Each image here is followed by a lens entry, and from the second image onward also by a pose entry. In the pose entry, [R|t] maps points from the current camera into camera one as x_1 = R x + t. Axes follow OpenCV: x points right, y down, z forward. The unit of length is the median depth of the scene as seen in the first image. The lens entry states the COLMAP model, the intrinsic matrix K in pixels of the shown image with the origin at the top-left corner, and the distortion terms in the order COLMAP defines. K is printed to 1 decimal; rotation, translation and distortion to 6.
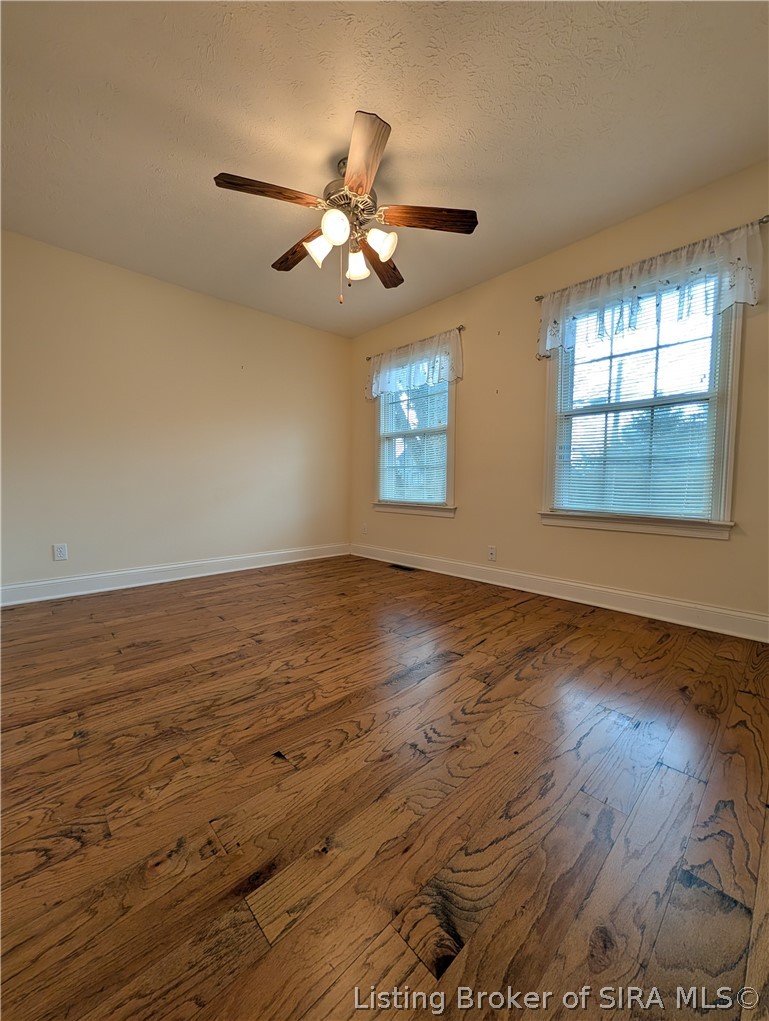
lens RADIAL K [[392.7, 0, 383.9], [0, 392.7, 509.2], [0, 0, 1]] dist [-0.000491, 0.000095]
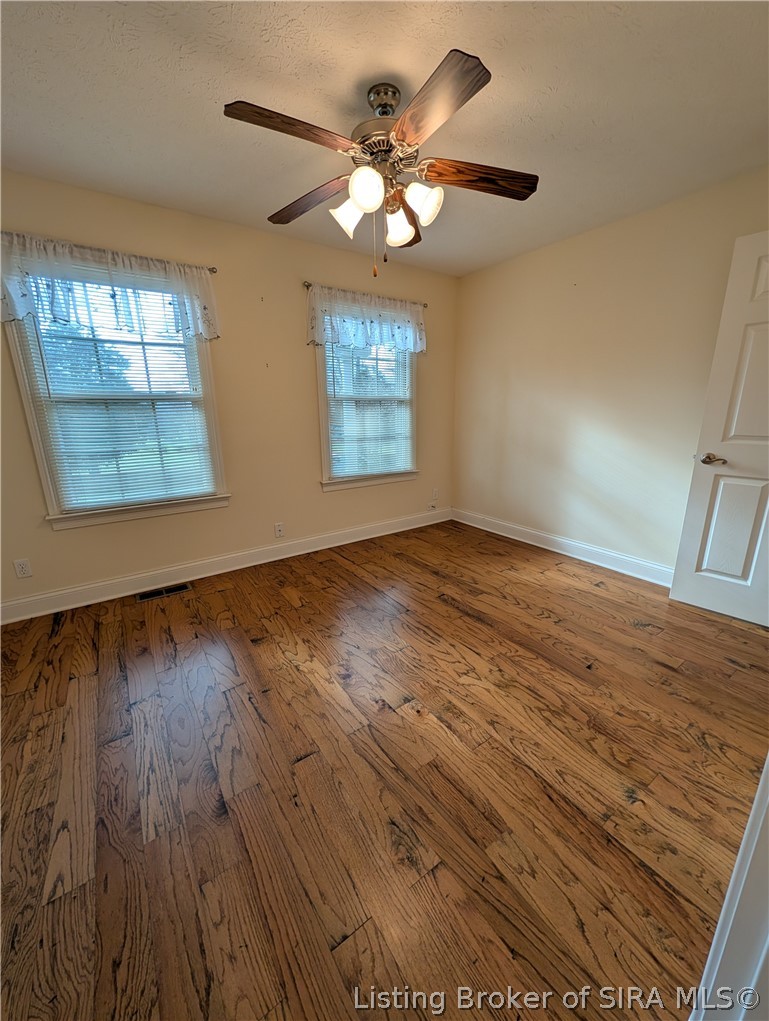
lens RADIAL K [[392.7, 0, 383.9], [0, 392.7, 509.2], [0, 0, 1]] dist [-0.000491, 0.000095]
pose [[0.142329, -0.250050, 0.957715, -1.478638], [0.076087, 0.967466, 0.241288, -0.379708], [-0.986891, 0.038527, 0.156724, 1.299134]]
